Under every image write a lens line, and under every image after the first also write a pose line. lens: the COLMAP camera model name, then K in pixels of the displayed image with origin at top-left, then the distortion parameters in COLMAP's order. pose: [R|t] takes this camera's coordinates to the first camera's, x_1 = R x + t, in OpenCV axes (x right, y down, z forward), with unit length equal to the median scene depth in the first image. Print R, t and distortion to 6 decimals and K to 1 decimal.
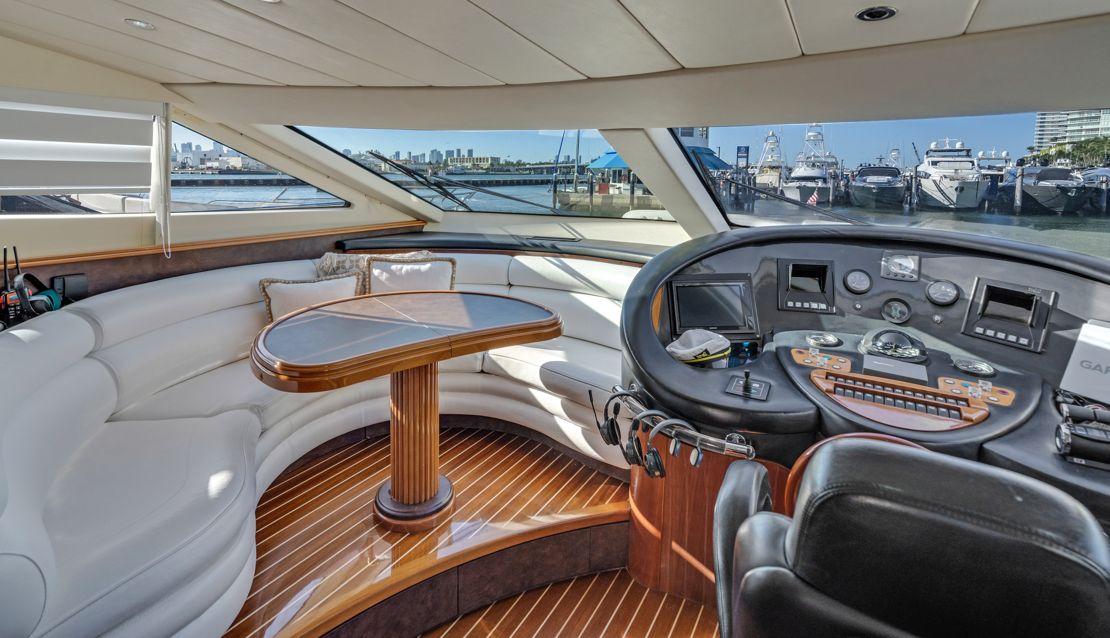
lens RADIAL K [[510.5, 0, 555.0], [0, 510.5, 319.0], [0, 0, 1]] dist [-0.001505, 0.000184]
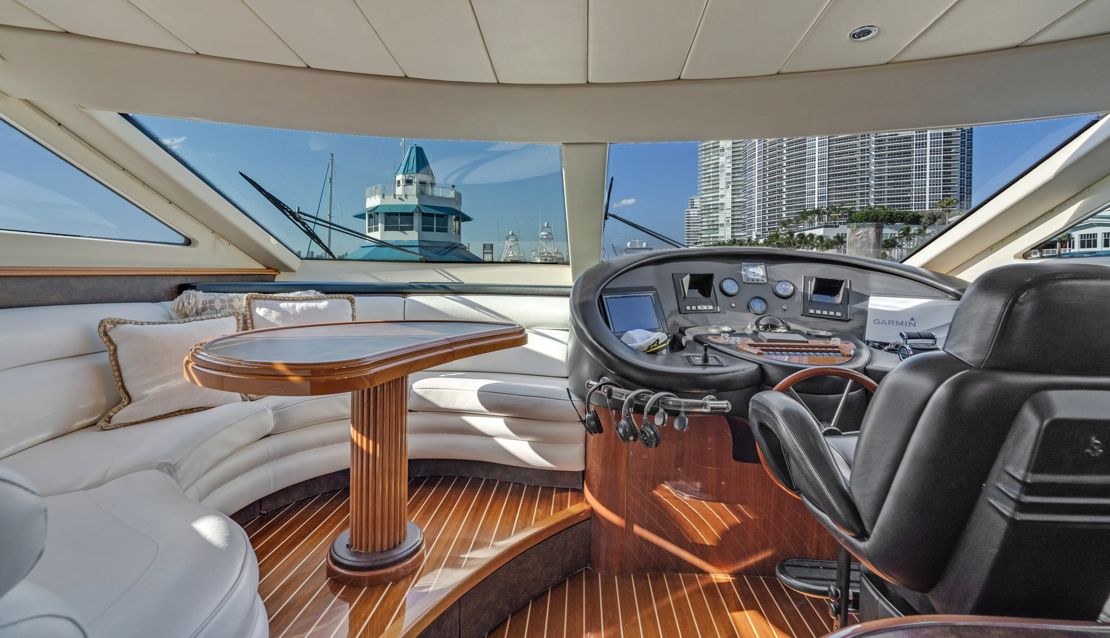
lens RADIAL K [[482.2, 0, 555.7], [0, 482.2, 353.5], [0, 0, 1]] dist [0.007928, 0.000269]
pose [[0.890495, -0.078900, 0.448100, -0.319681], [0.123161, 0.989882, -0.070457, 0.108389], [-0.438007, 0.117930, 0.891203, 0.083732]]
